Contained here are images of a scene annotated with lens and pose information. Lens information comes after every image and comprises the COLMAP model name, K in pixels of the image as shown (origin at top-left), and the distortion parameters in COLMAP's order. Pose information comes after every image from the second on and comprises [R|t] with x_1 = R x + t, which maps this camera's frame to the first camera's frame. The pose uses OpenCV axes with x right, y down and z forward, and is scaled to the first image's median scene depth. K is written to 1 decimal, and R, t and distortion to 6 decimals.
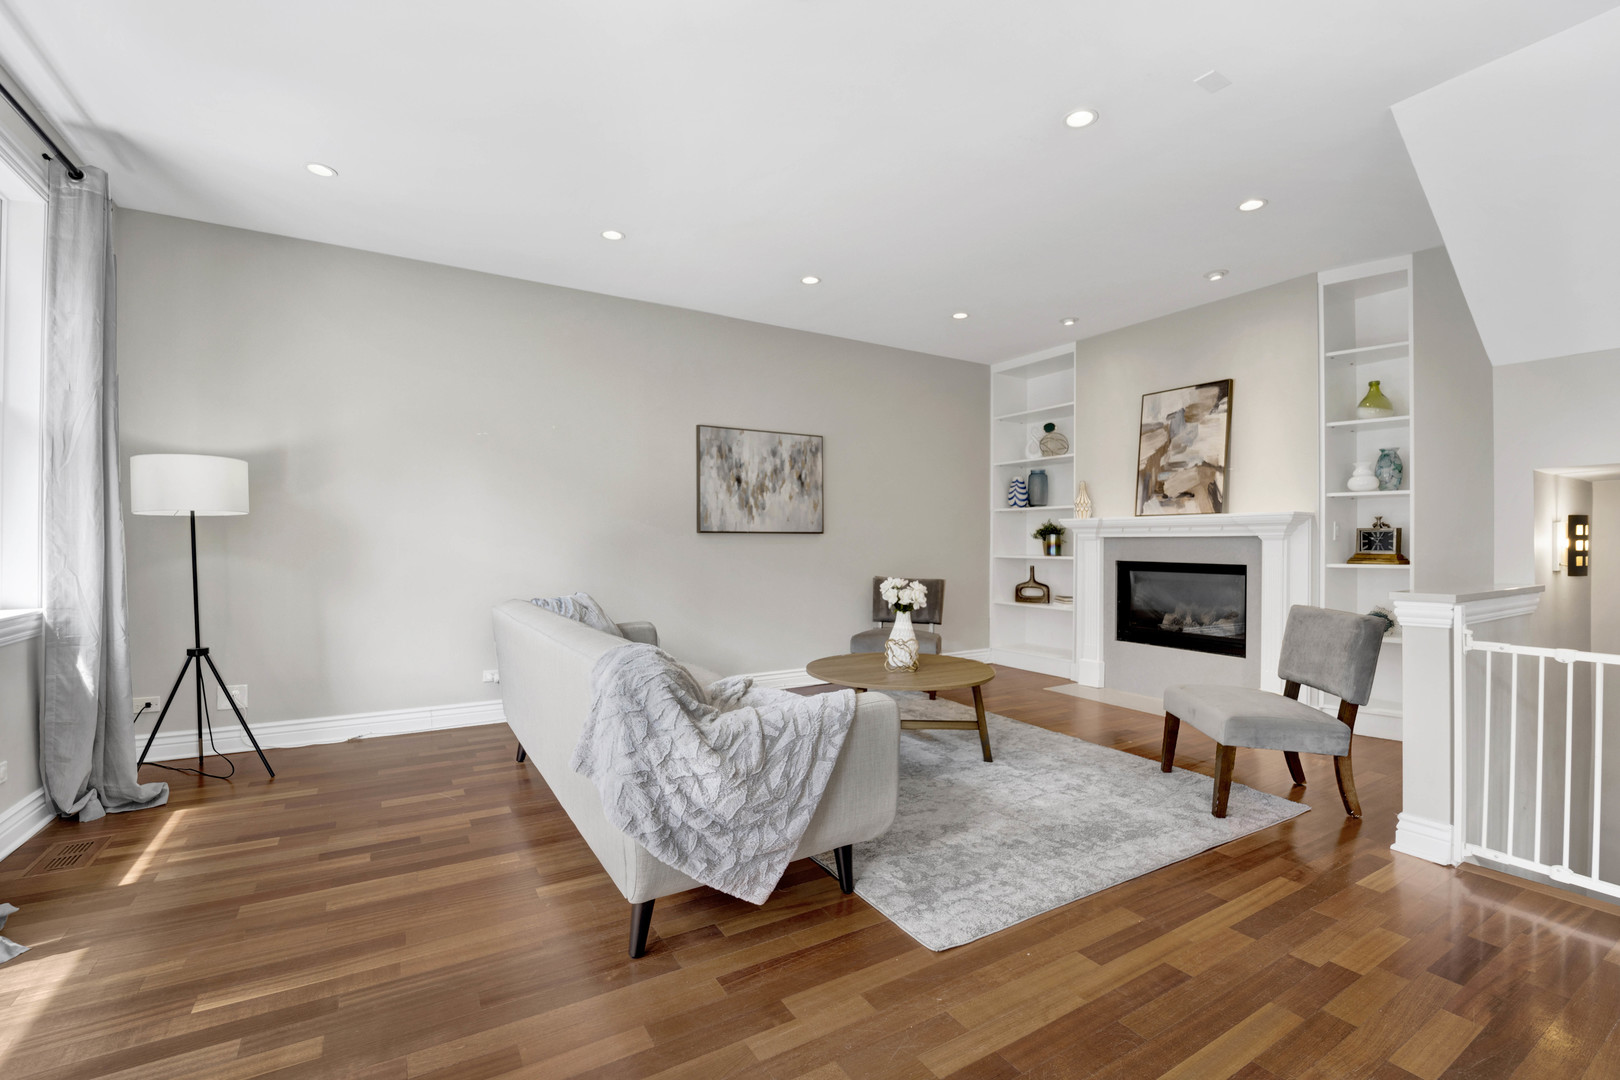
lens RADIAL K [[670.2, 0, 806.9], [0, 670.2, 548.4], [0, 0, 1]] dist [-0.021904, -0.000038]
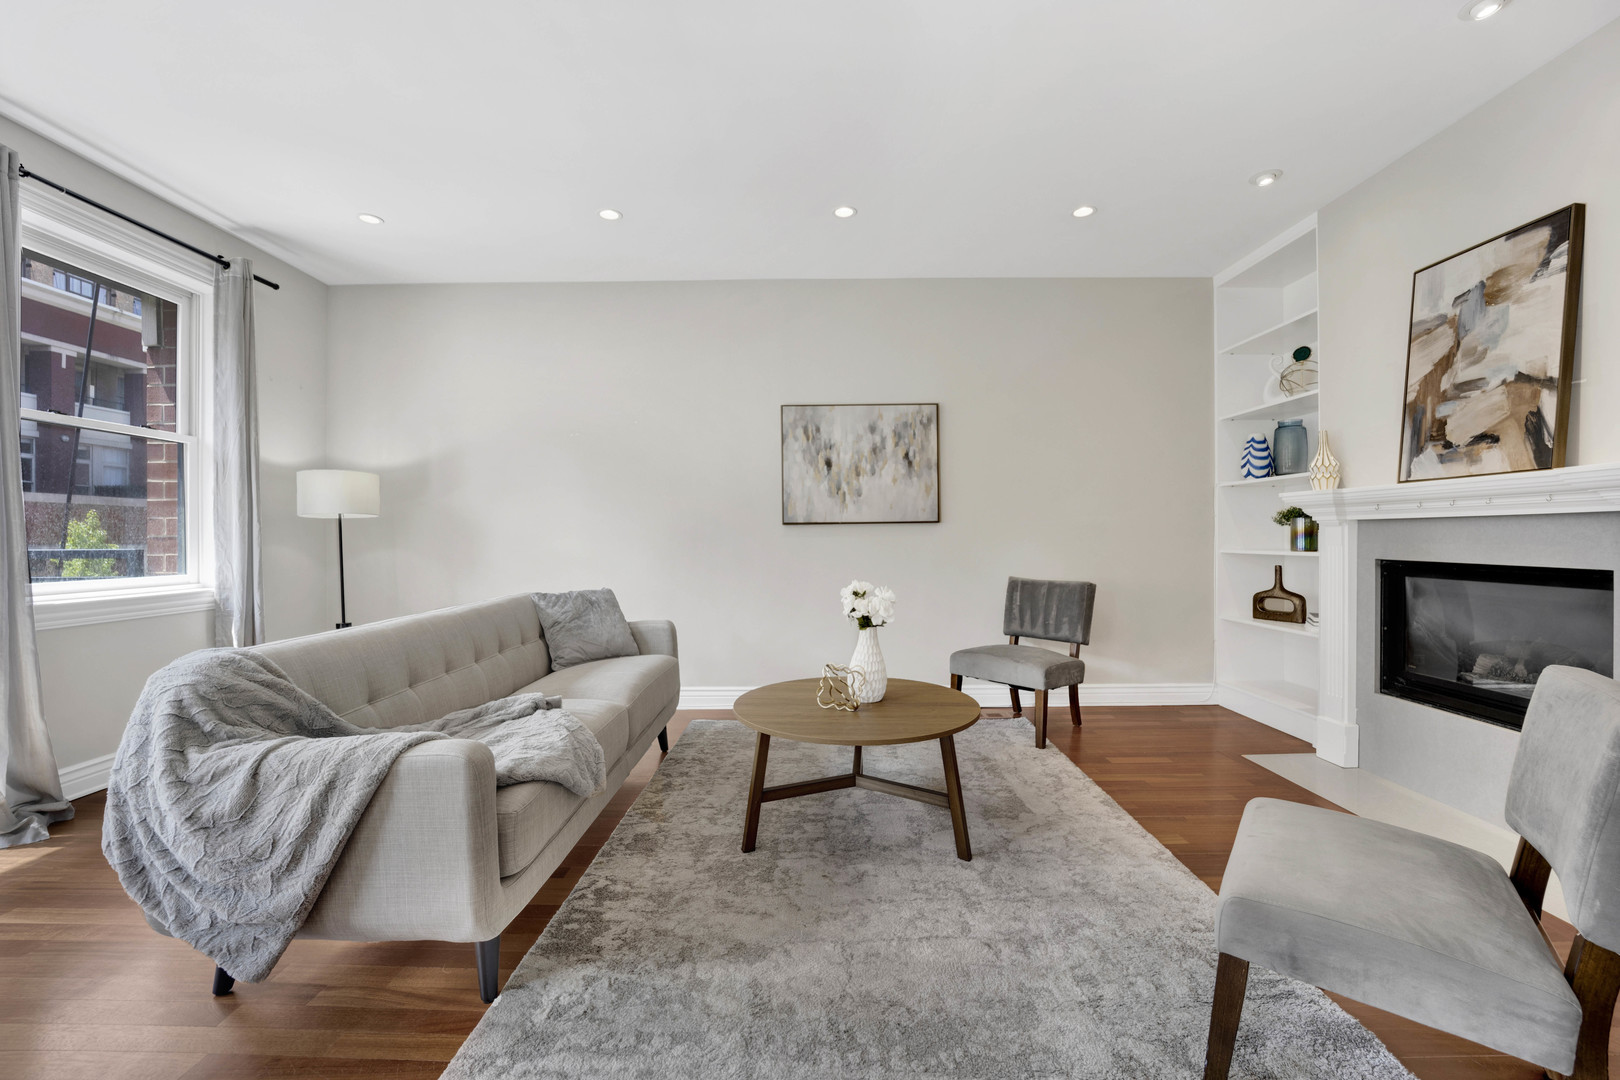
lens RADIAL K [[670.2, 0, 837.4], [0, 670.2, 540.8], [0, 0, 1]] dist [-0.021904, -0.000038]
pose [[0.863599, -0.004793, -0.504156, 0.371528], [0.004729, 0.999988, -0.001406, 0.000505], [0.504157, -0.001170, 0.863611, 0.266214]]
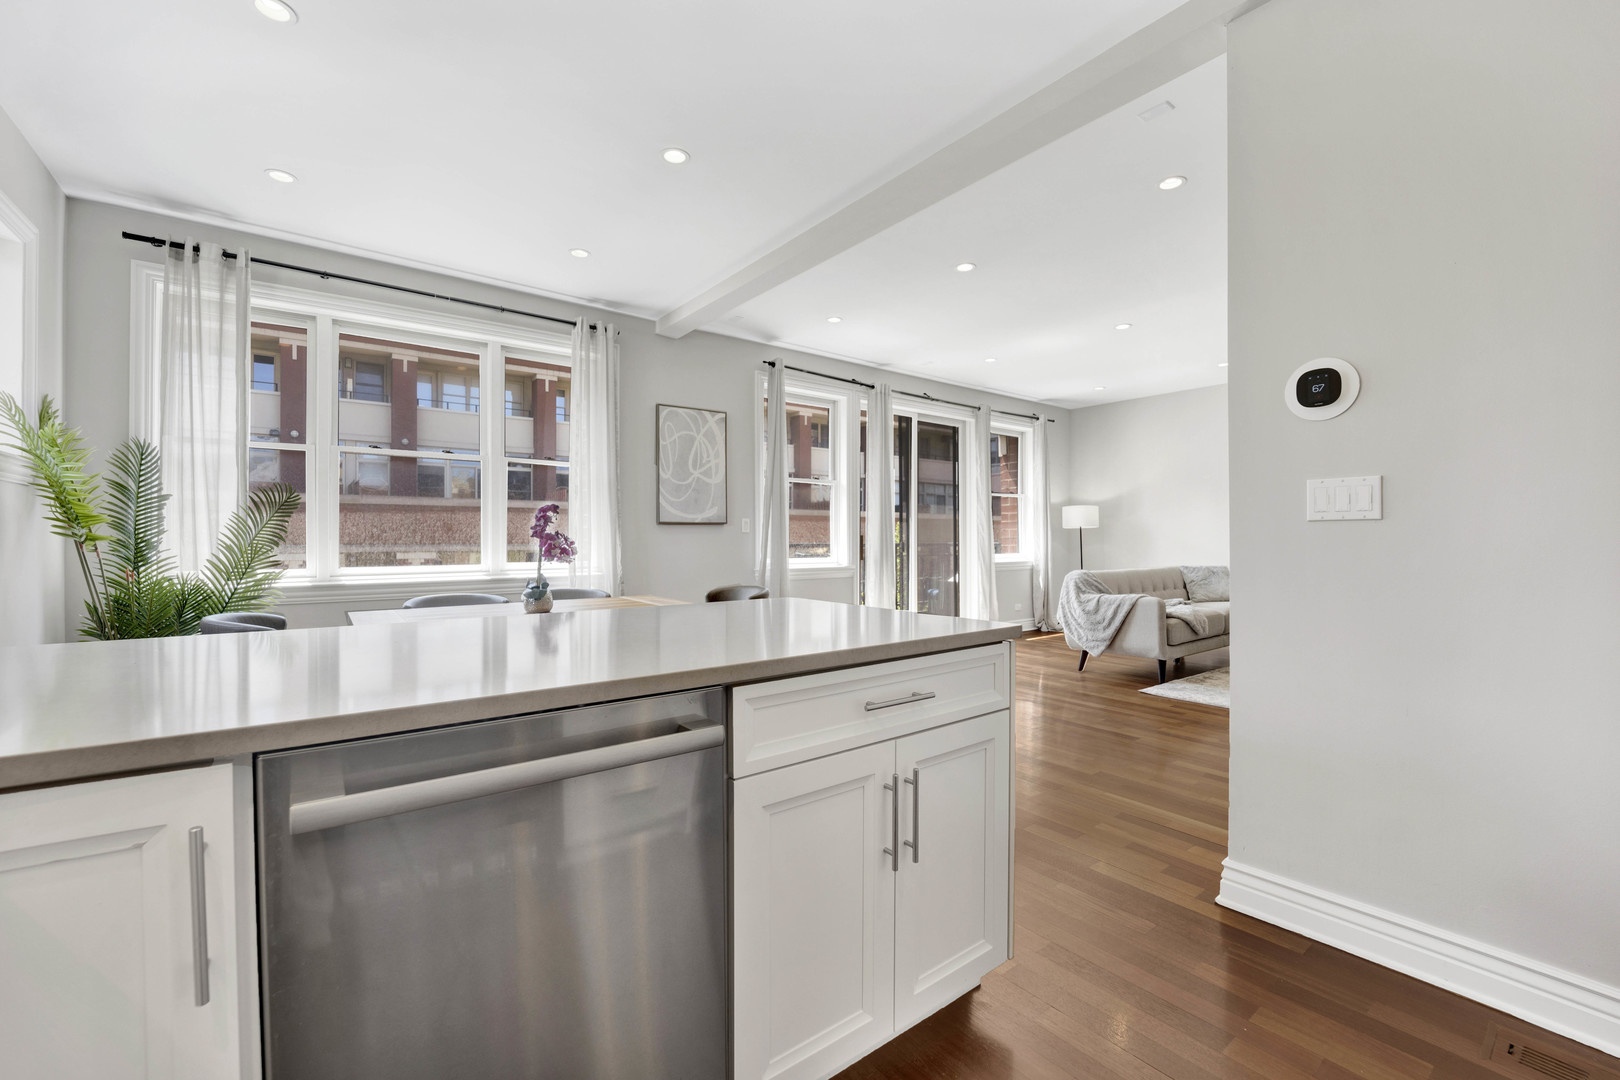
lens RADIAL K [[670.2, 0, 791.2], [0, 670.2, 551.5], [0, 0, 1]] dist [-0.021904, -0.000038]
pose [[0.078867, 0.008650, -0.996848, 1.096604], [-0.001417, 0.999962, 0.008565, 0.013858], [0.996884, 0.000737, 0.078876, -0.233463]]
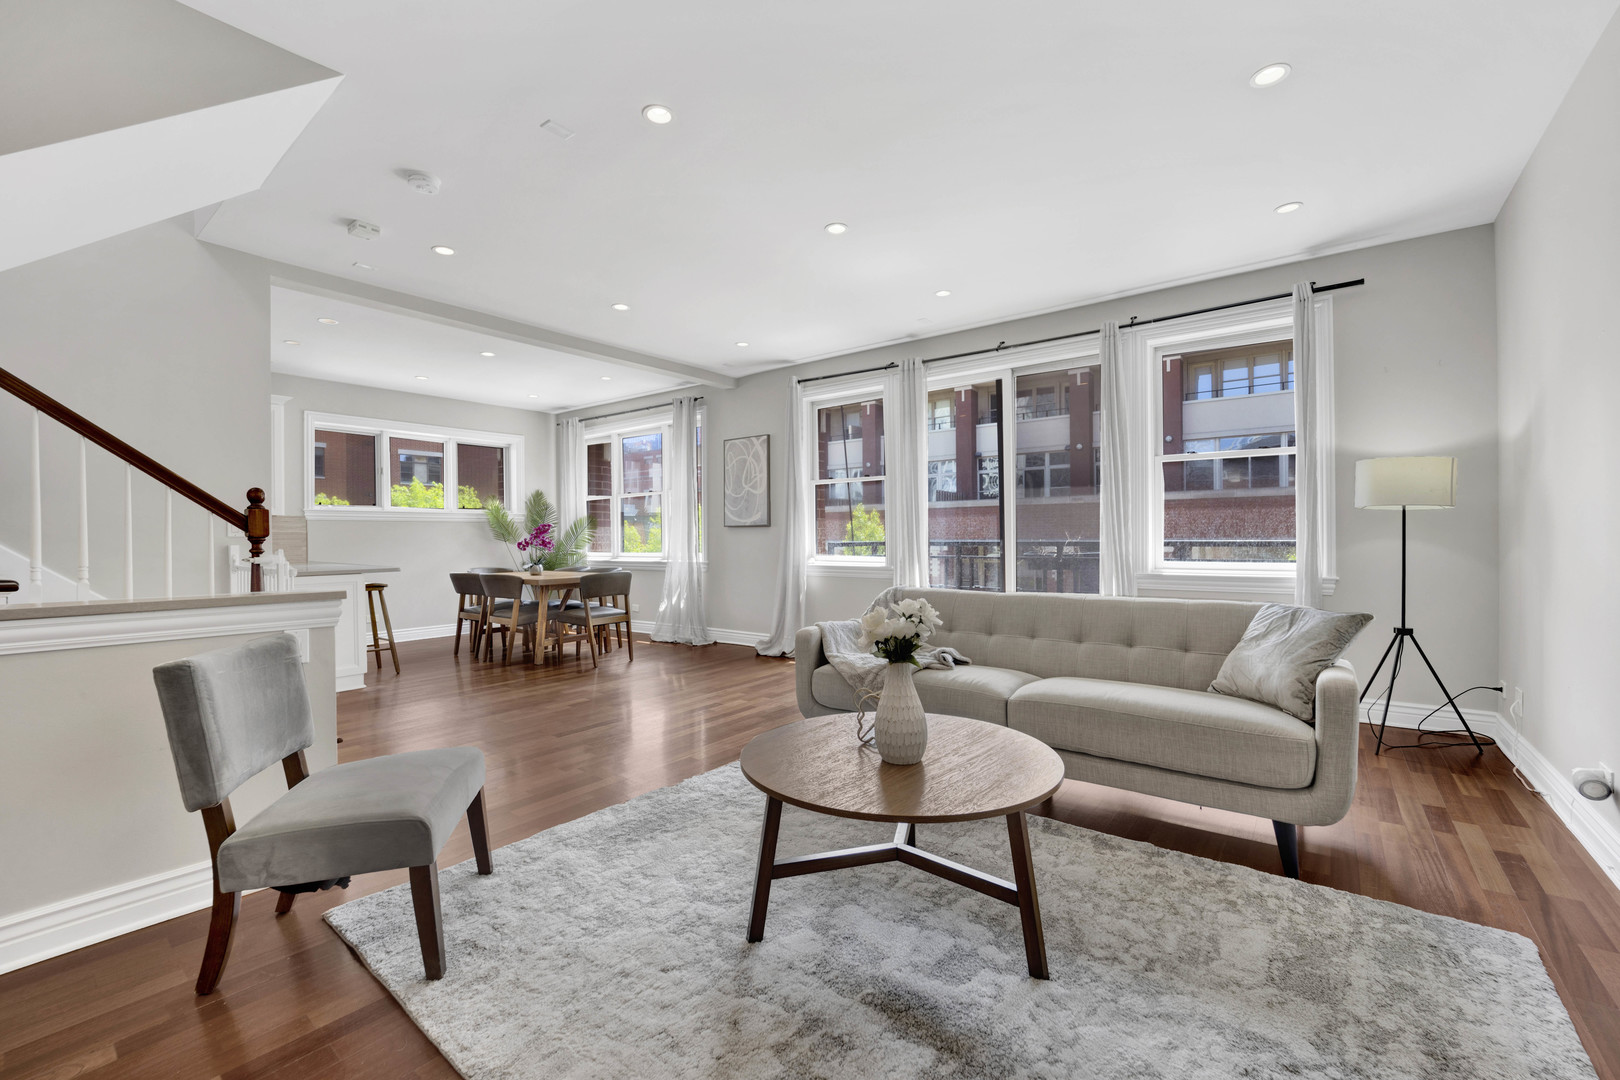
lens RADIAL K [[646.8, 0, 801.0], [0, 646.8, 534.5], [0, 0, 1]] dist [-0.013102, -0.000029]
pose [[-0.939353, 0.000195, -0.342951, 0.301103], [0.000516, 1.000000, -0.000844, -0.006028], [0.342951, -0.000970, -0.939353, 1.081550]]
